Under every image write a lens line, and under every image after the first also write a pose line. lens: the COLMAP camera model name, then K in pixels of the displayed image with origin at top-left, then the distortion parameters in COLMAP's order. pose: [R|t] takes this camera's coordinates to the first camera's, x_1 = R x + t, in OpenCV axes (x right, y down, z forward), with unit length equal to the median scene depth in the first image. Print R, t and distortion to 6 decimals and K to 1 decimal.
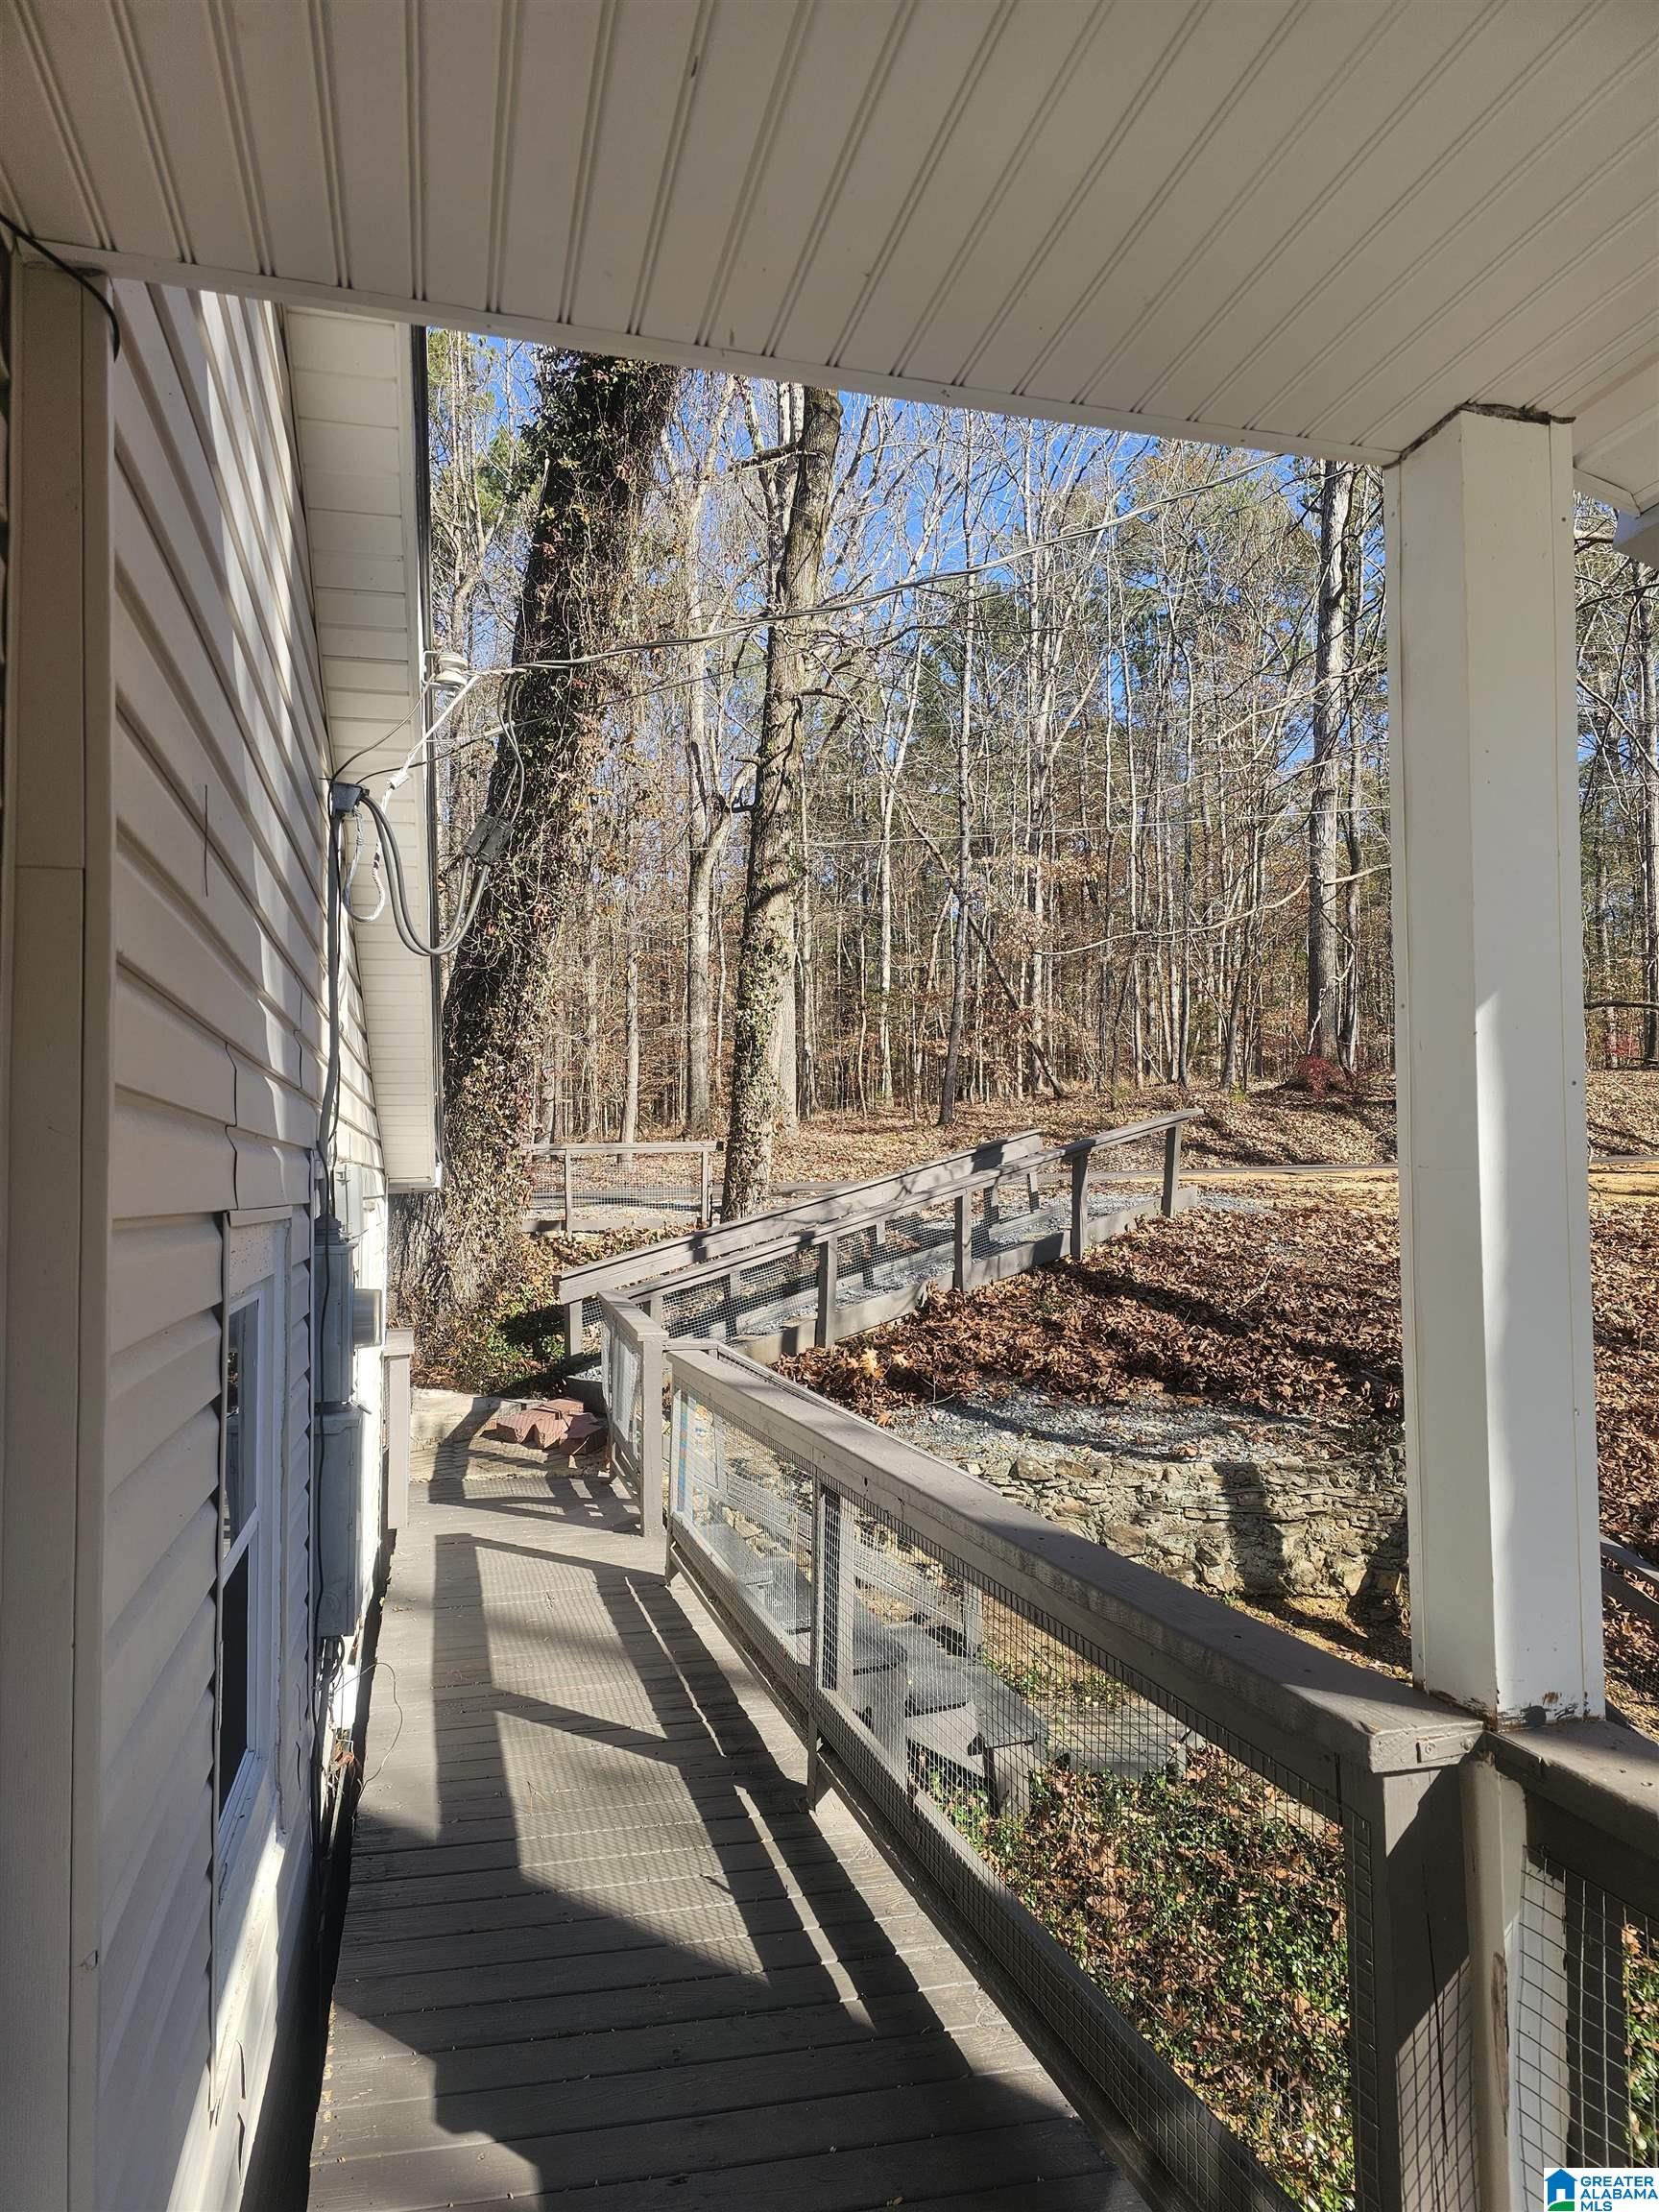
lens RADIAL K [[1496.0, 0, 830.5], [0, 1496.0, 1101.5], [0, 0, 1]] dist [0.087081, -0.019964]
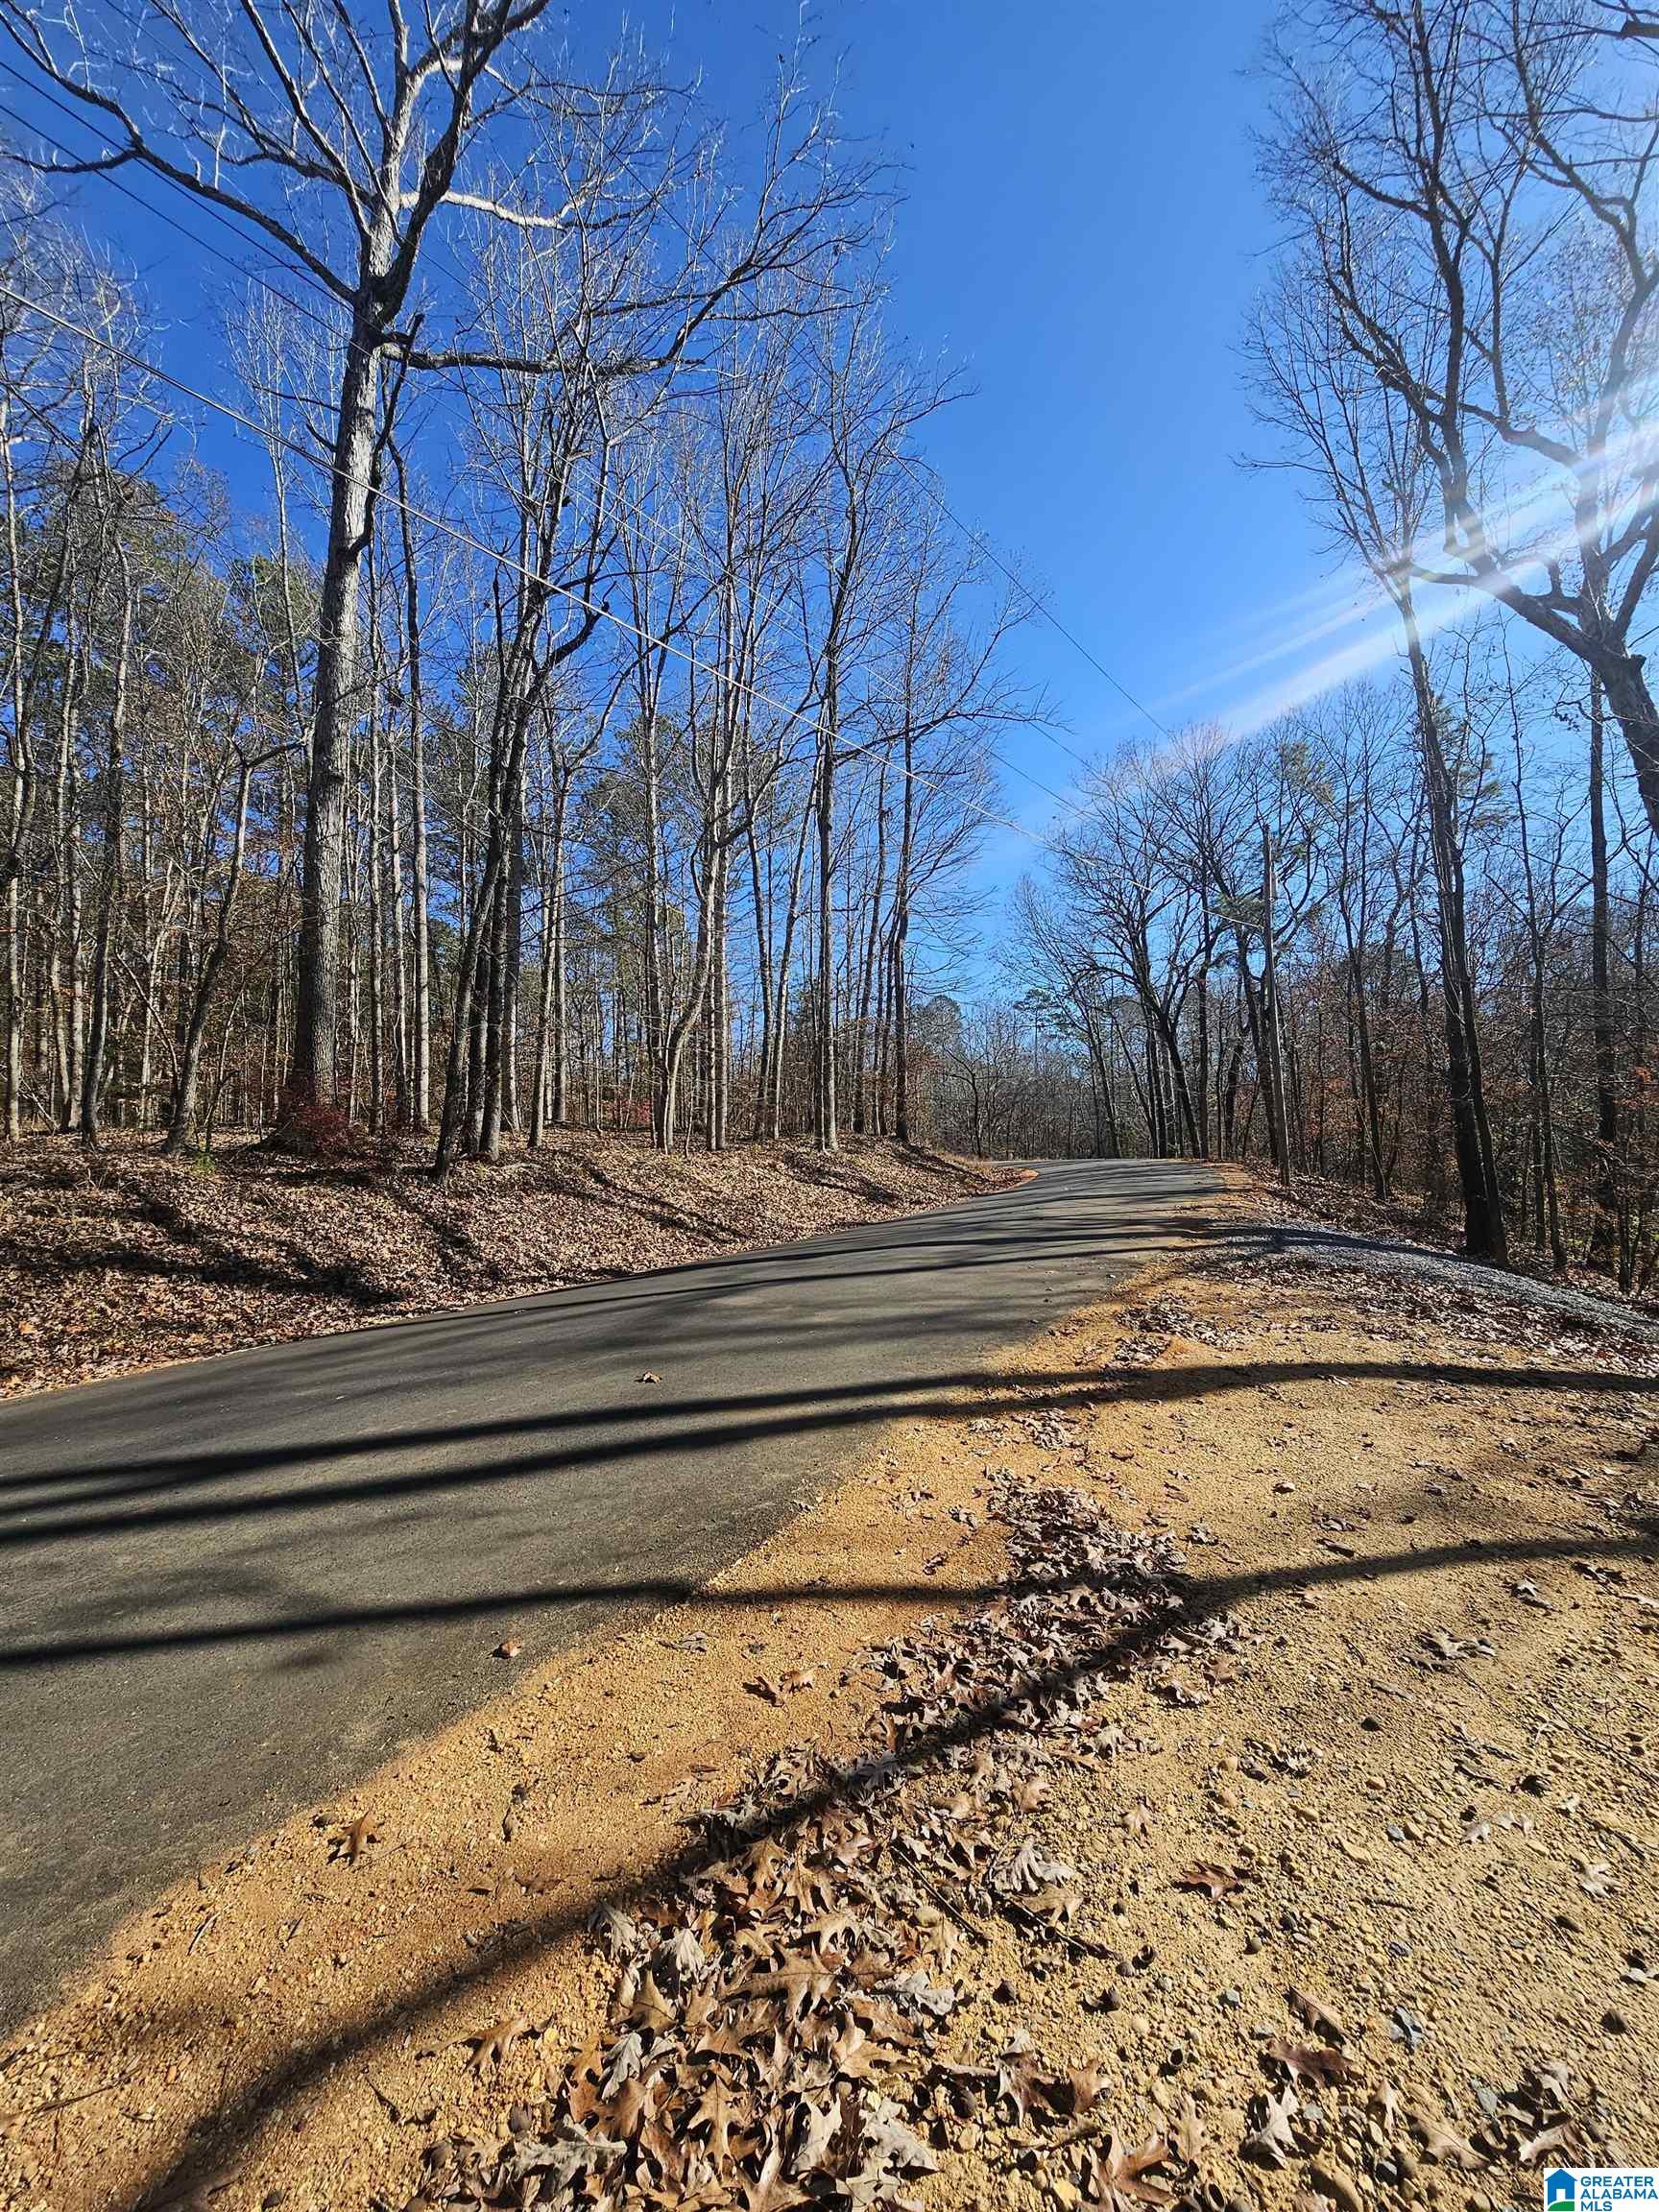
lens RADIAL K [[898.3, 0, 832.4], [0, 898.3, 1099.5], [0, 0, 1]] dist [-0.001560, -0.000390]
pose [[0.595861, 0.049540, 0.801558, 0.123054], [-0.017016, 0.998650, -0.049071, -0.016736], [-0.802907, 0.015600, 0.595900, 0.554656]]
